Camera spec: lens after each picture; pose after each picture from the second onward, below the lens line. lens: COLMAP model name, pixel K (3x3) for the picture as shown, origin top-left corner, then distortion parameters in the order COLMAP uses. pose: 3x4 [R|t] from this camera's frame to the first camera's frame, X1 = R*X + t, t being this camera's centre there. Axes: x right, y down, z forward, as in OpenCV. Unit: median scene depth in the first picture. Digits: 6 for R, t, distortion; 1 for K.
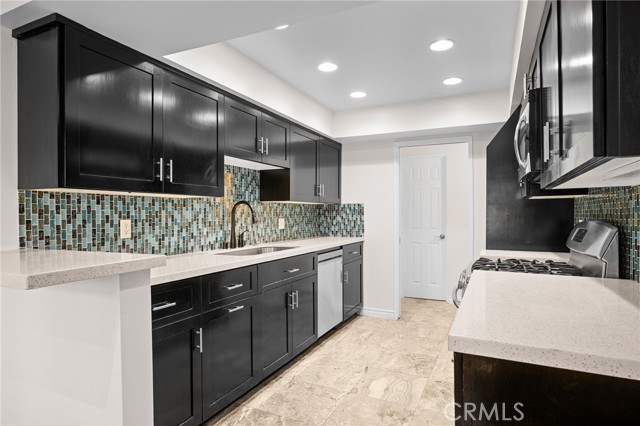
lens RADIAL K [[369.2, 0, 316.0], [0, 369.2, 210.8], [0, 0, 1]] dist [0.006644, 0.000238]
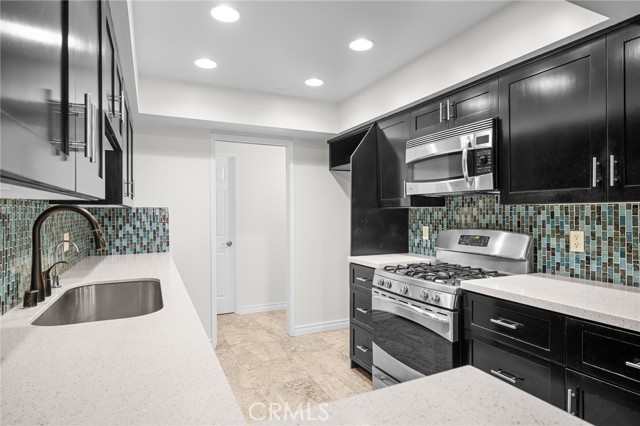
lens RADIAL K [[369.2, 0, 321.4], [0, 369.2, 215.4], [0, 0, 1]] dist [0.006644, 0.000238]
pose [[0.629062, -0.006118, 0.777331, -0.261764], [-0.004233, 0.999927, 0.011295, -0.013503], [-0.777344, -0.010395, 0.628990, 0.283224]]
